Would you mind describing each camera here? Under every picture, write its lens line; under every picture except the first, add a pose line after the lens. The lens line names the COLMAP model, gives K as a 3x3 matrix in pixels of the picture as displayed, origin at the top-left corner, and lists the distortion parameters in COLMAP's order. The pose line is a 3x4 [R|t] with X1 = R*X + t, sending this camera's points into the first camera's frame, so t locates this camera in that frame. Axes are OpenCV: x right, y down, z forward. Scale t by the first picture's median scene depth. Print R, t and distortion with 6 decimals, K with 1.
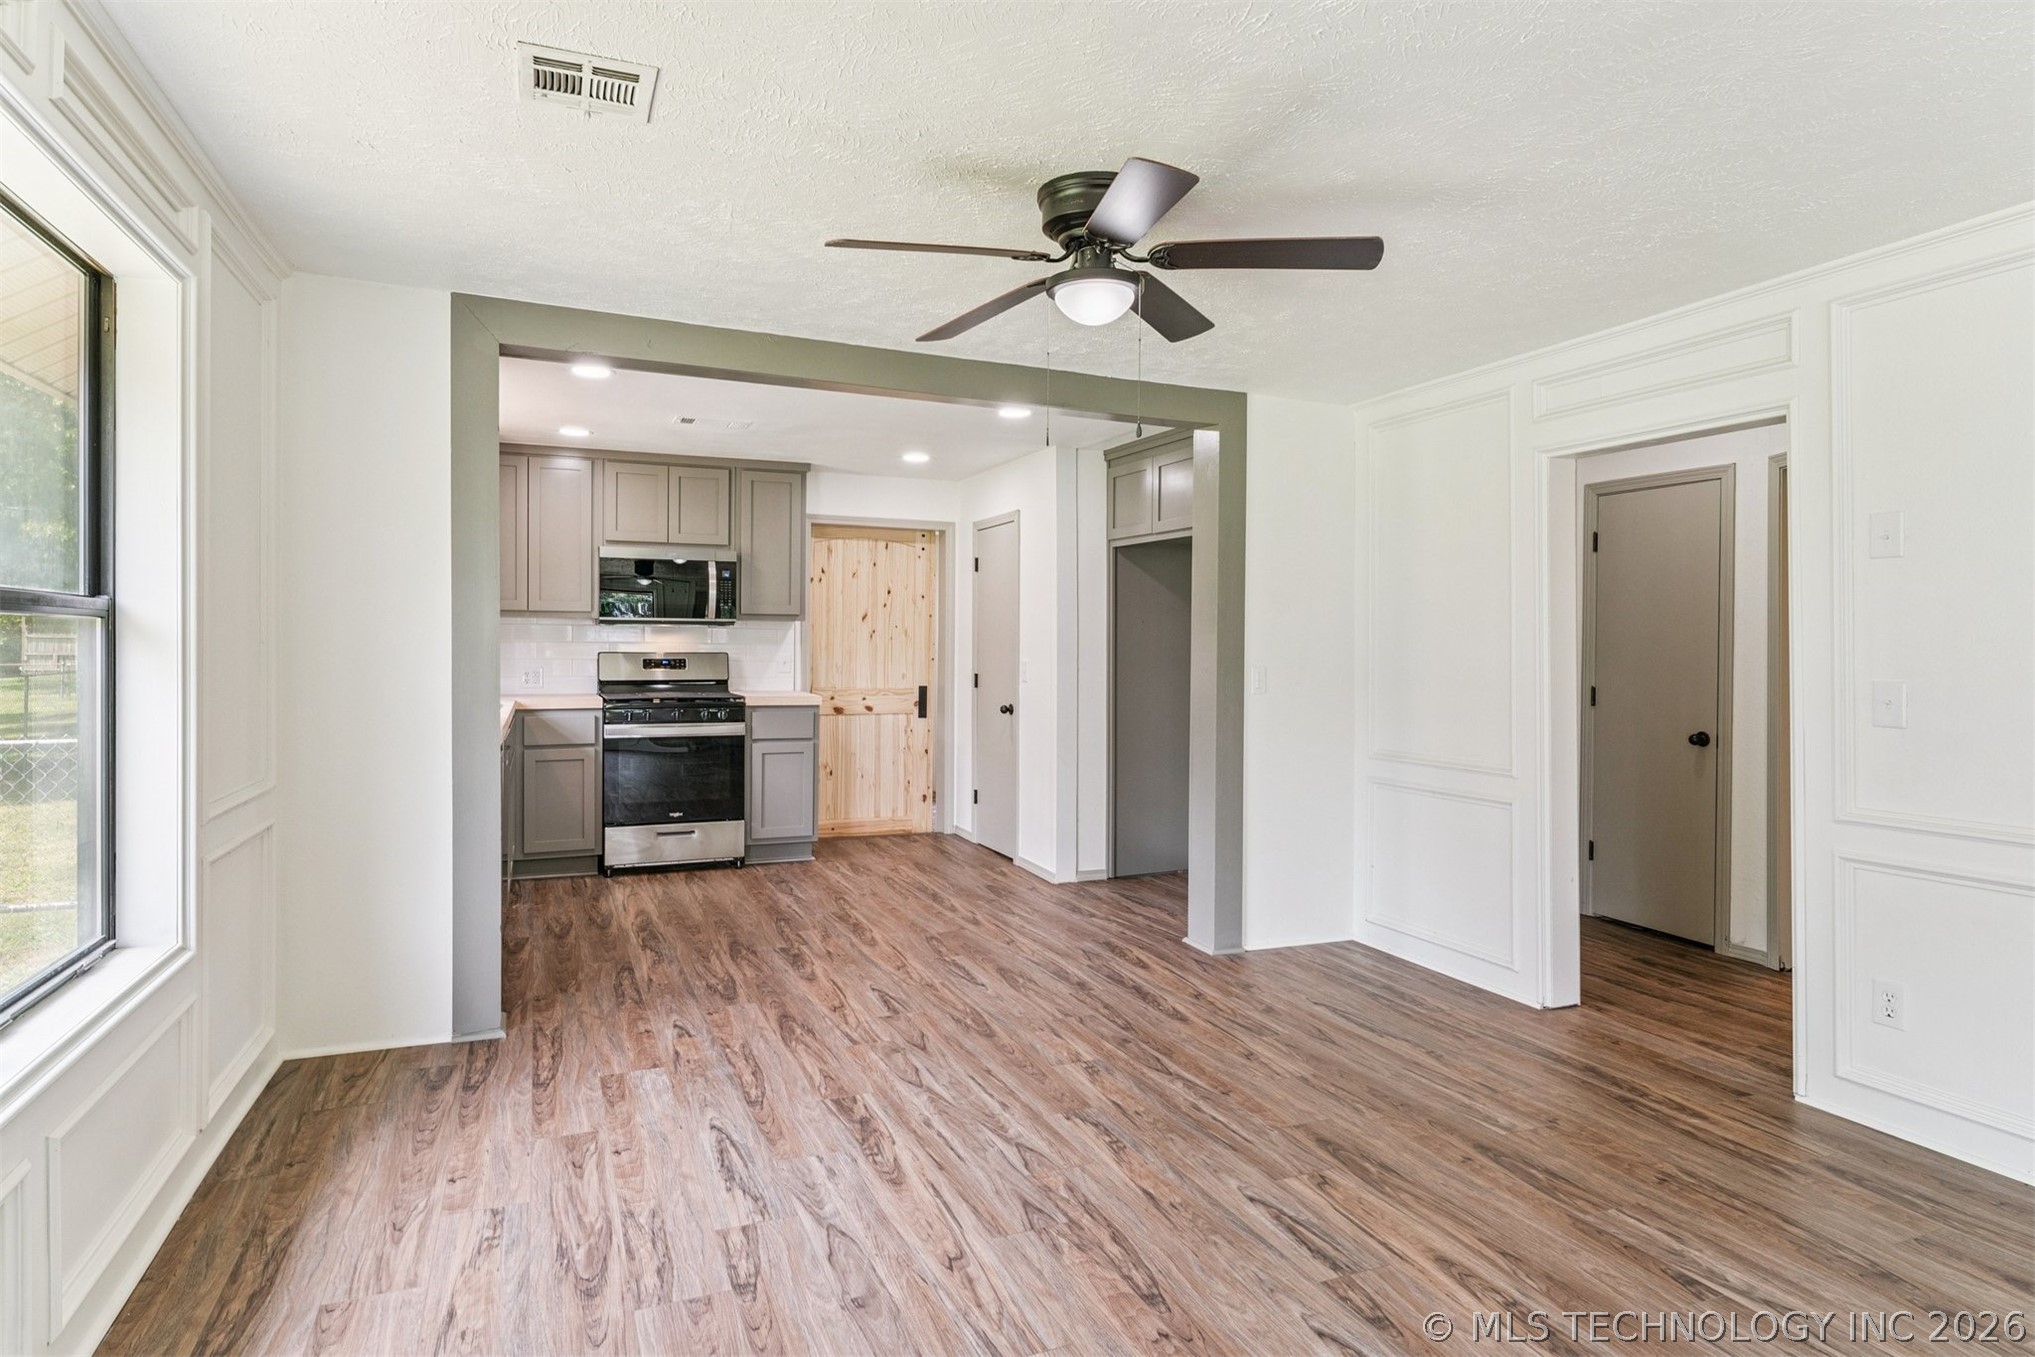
lens RADIAL K [[1105.9, 0, 1012.4], [0, 1105.9, 662.2], [0, 0, 1]] dist [0.002168, 0.000395]
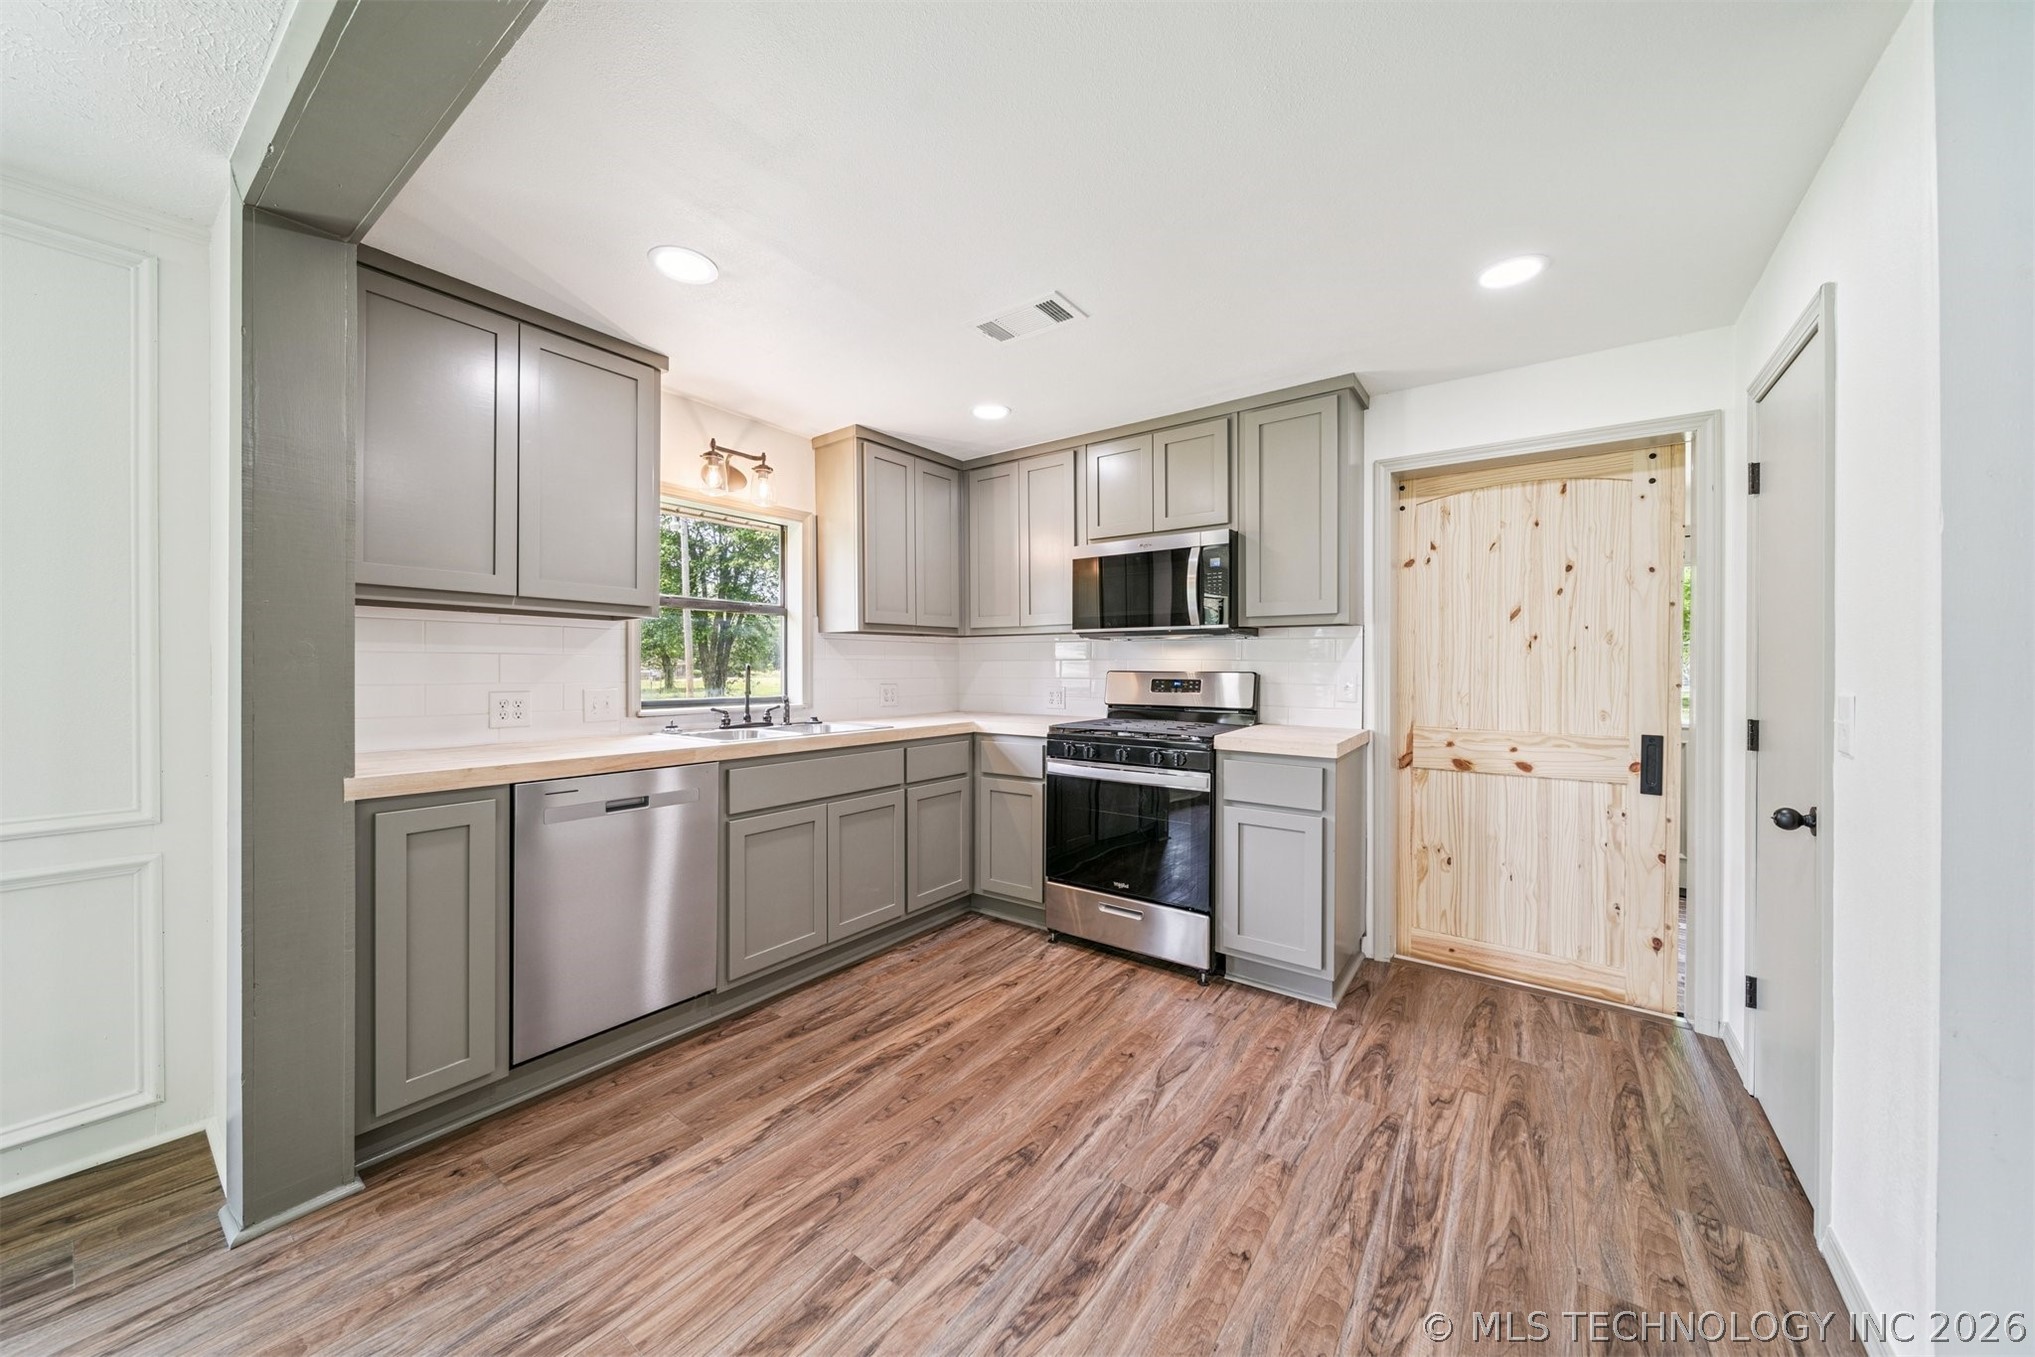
lens RADIAL K [[702.9, 0, 1011.8], [0, 702.9, 675.7], [0, 0, 1]] dist [0.000895, 0.000086]
pose [[0.494268, 0.005449, -0.869293, 0.069219], [-0.012313, 0.999924, -0.000734, -0.003897], [0.869222, 0.011067, 0.494297, 0.620736]]
